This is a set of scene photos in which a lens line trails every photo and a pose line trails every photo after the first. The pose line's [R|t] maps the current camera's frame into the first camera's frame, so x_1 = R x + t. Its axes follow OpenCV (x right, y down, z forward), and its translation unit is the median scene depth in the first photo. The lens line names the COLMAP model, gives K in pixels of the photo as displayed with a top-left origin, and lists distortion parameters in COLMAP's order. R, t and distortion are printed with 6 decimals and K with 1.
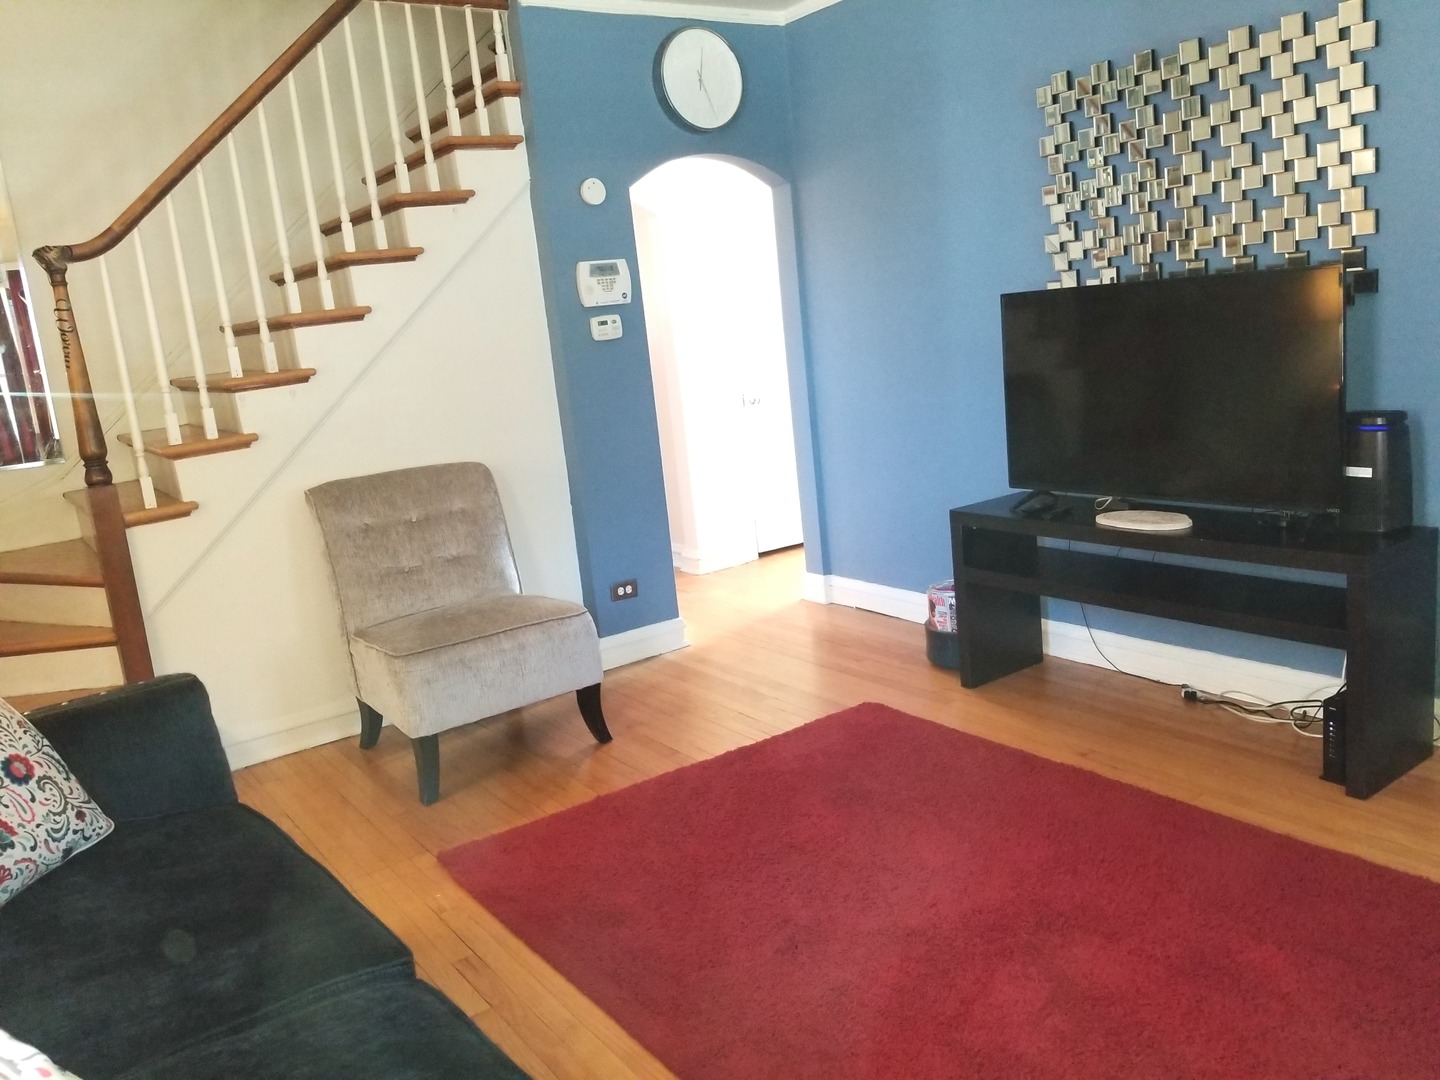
lens RADIAL K [[1108.1, 0, 719.8], [0, 1108.1, 538.1], [0, 0, 1]] dist [-0.008357, -0.002550]
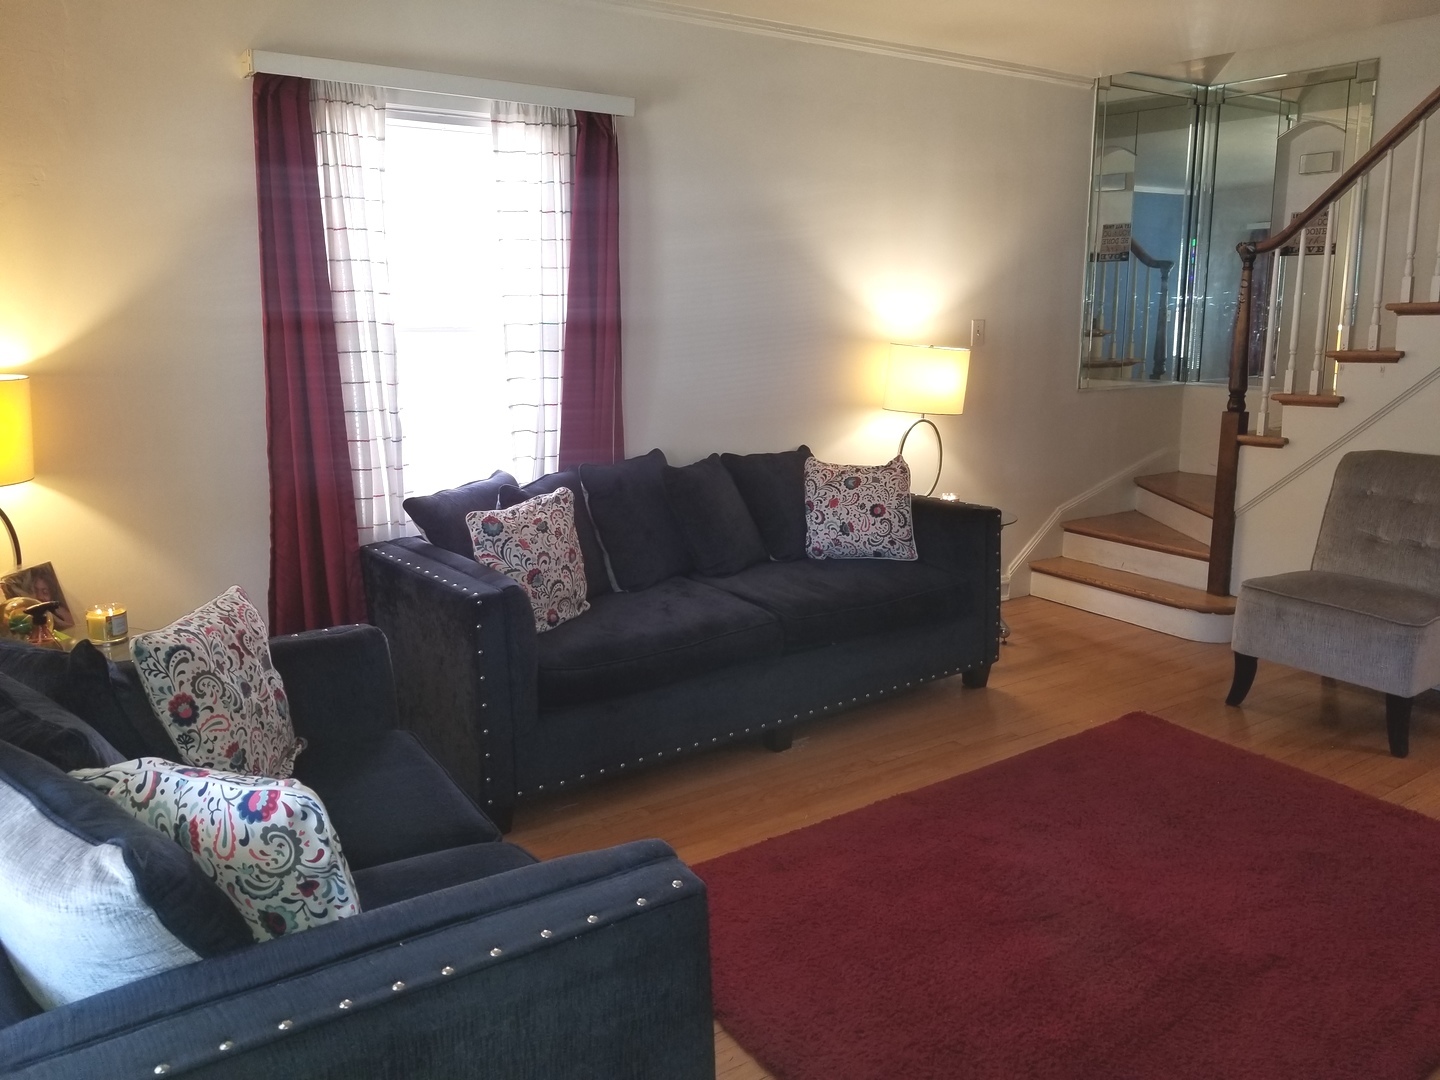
lens RADIAL K [[1108.1, 0, 721.4], [0, 1108.1, 535.8], [0, 0, 1]] dist [-0.008357, -0.002550]
pose [[-0.016723, 0.297553, -0.954559, 1.482037], [-0.193011, 0.935775, 0.295079, -0.334162], [0.981054, 0.189175, 0.041782, 0.576938]]
